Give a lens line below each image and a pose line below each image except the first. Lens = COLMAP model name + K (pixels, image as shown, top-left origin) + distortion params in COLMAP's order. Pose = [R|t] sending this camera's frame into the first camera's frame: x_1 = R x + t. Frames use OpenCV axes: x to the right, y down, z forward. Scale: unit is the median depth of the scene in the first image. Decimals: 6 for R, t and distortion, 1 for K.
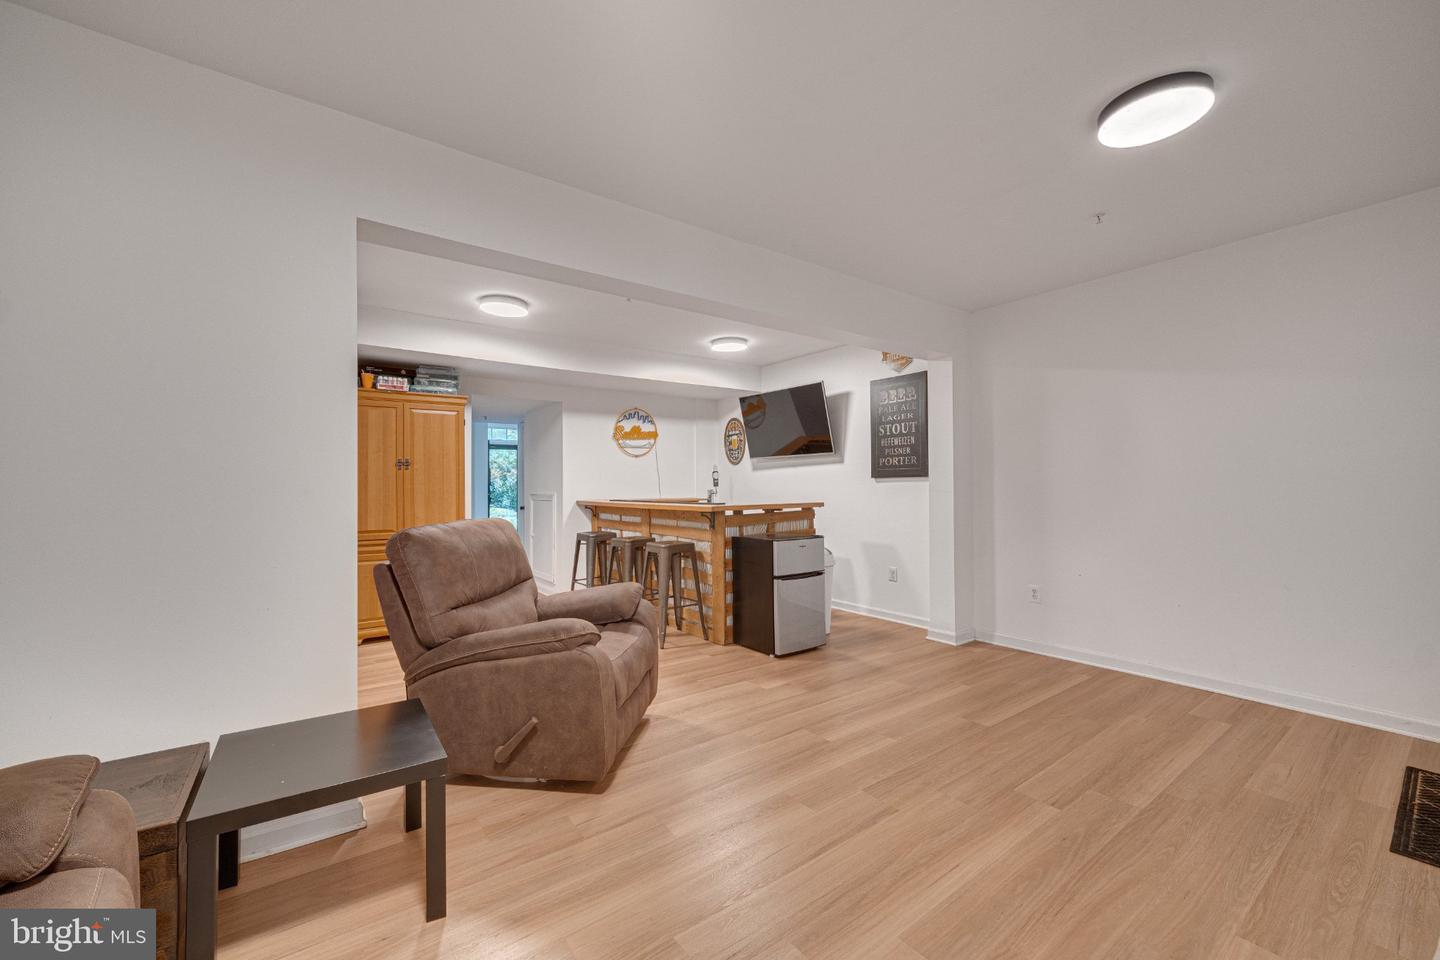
lens RADIAL K [[569.8, 0, 724.0], [0, 569.8, 490.8], [0, 0, 1]] dist [-0.002637, 0.000423]
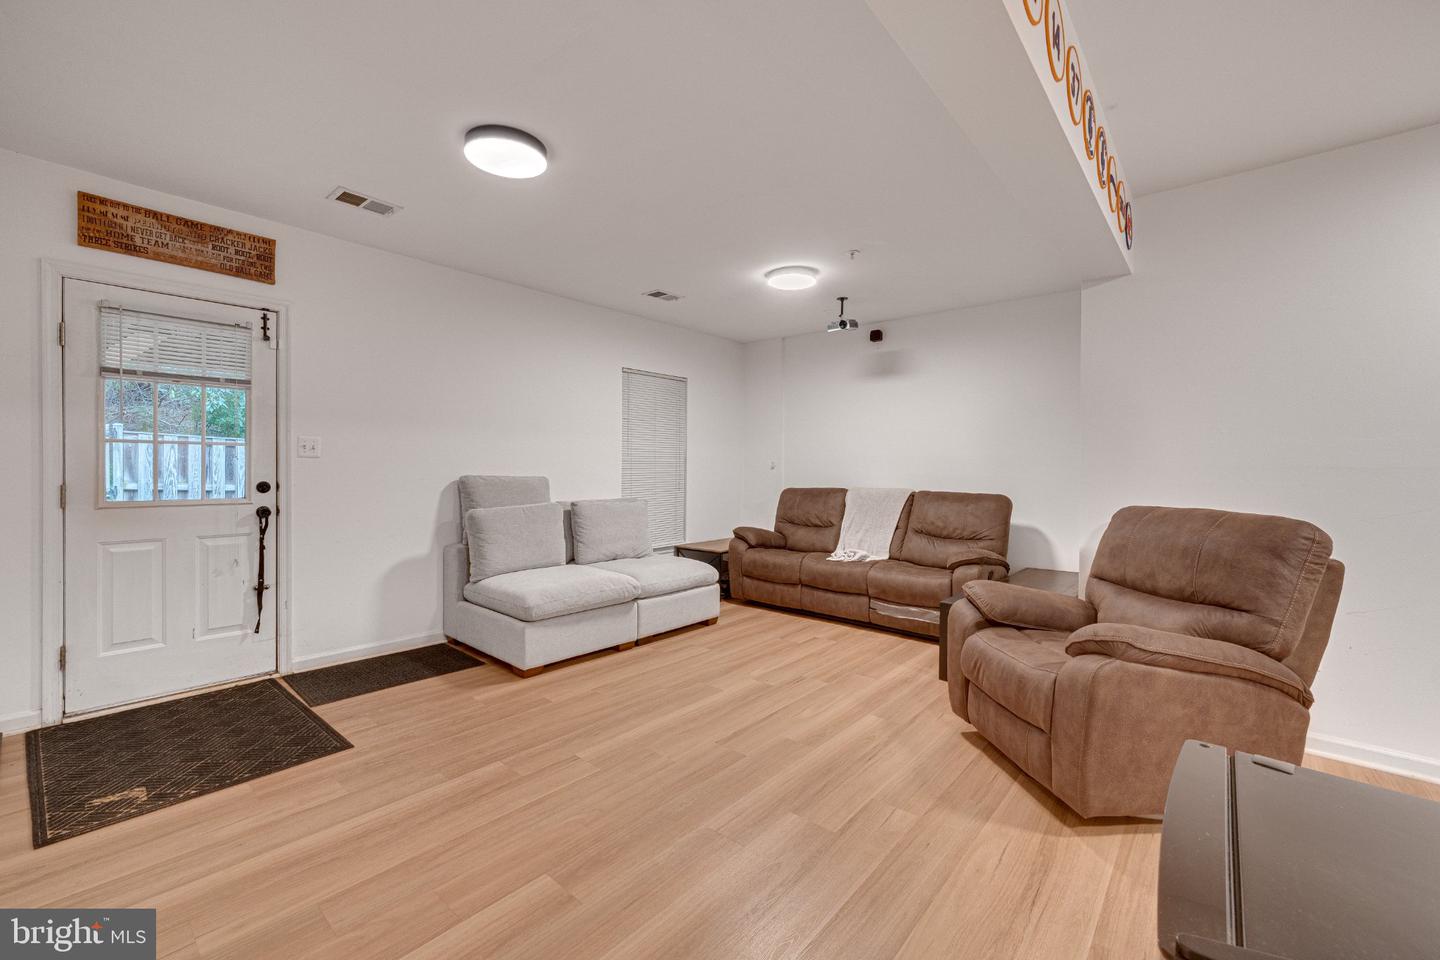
lens RADIAL K [[569.8, 0, 724.0], [0, 569.8, 490.8], [0, 0, 1]] dist [-0.002637, 0.000423]
pose [[-0.973979, 0.009906, -0.226421, 0.470685], [-0.000849, 0.998878, 0.047356, -0.014252], [0.226636, 0.046316, -0.972878, 1.819946]]
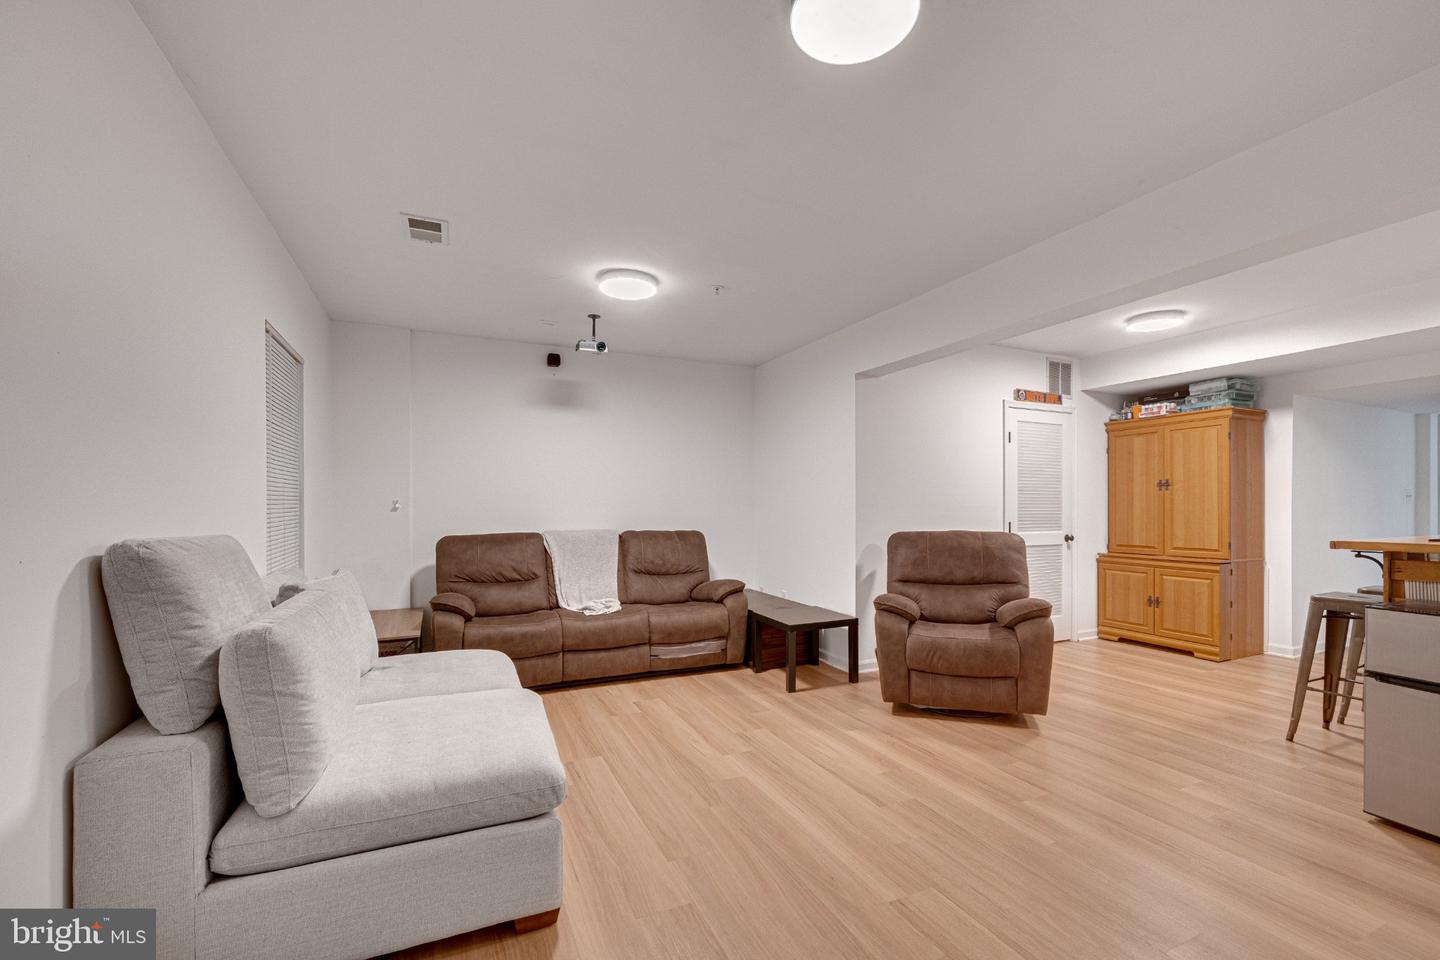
lens RADIAL K [[580.7, 0, 713.7], [0, 580.7, 524.8], [0, 0, 1]] dist [0.001060, 0.000202]
pose [[-0.211409, 0.031694, -0.976884, 1.228331], [-0.004028, 0.999437, 0.033297, -0.010127], [0.977389, 0.010975, -0.211162, 0.783917]]
